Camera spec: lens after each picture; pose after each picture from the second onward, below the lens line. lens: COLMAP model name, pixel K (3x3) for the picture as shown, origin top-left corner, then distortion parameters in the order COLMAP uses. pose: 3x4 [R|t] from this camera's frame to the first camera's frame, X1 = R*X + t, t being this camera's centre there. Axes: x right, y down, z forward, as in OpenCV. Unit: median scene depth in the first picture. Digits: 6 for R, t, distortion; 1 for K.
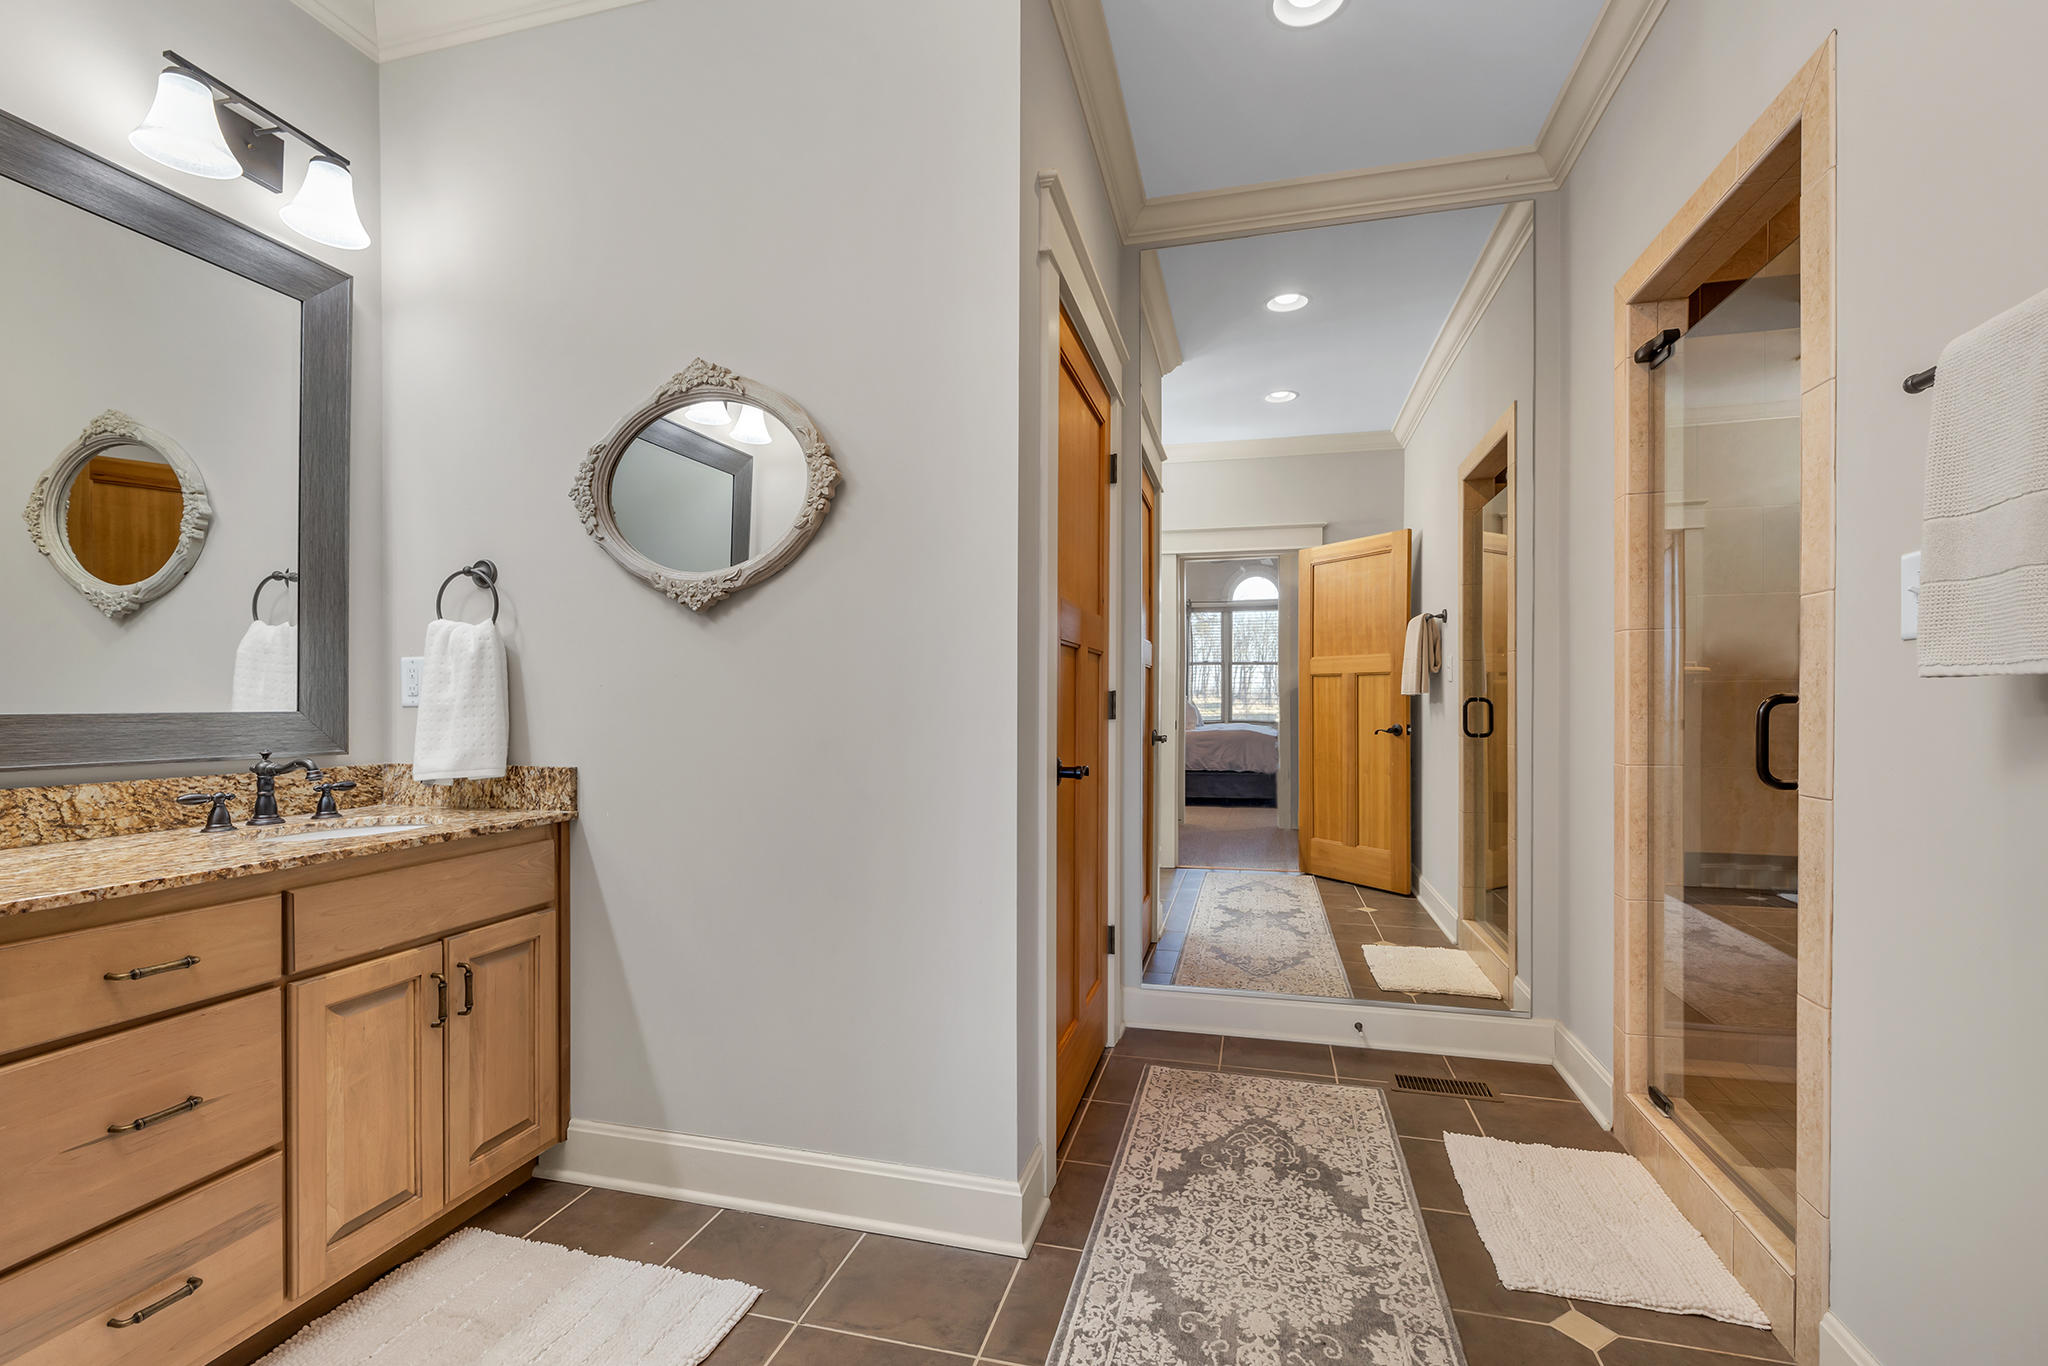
lens RADIAL K [[871.3, 0, 1031.6], [0, 871.3, 700.6], [0, 0, 1]] dist [0.001298, 0.000274]
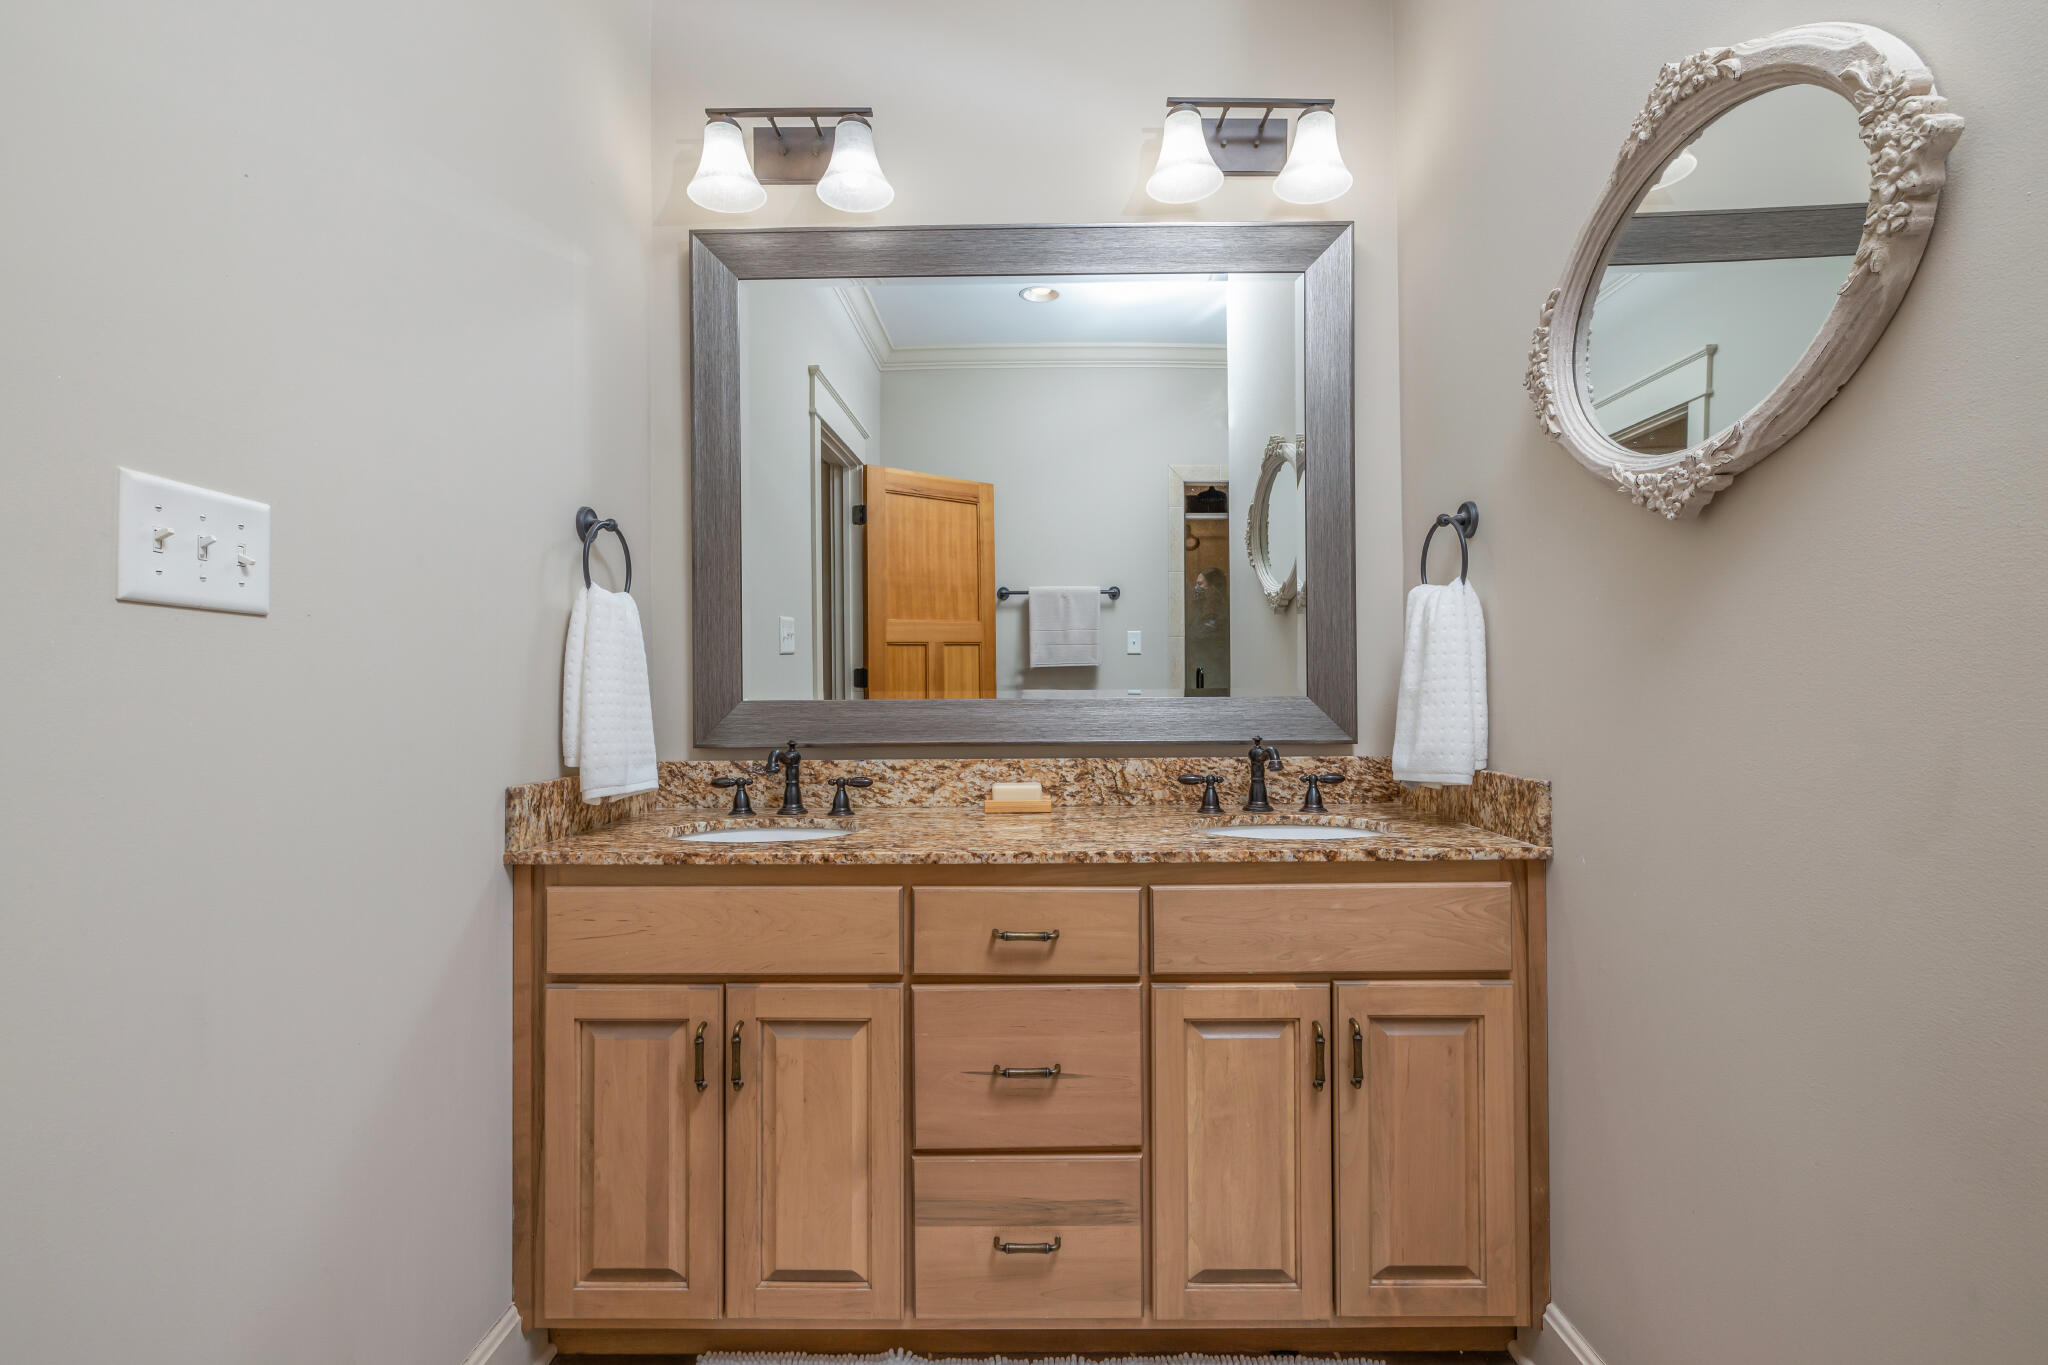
lens RADIAL K [[934.8, 0, 1028.3], [0, 934.8, 674.0], [0, 0, 1]] dist [-0.004657, 0.000174]
pose [[0.249083, -0.017988, -0.968315, 0.103770], [0.009566, 0.999824, -0.016112, 0.000643], [0.968435, -0.005250, 0.249211, 0.558020]]
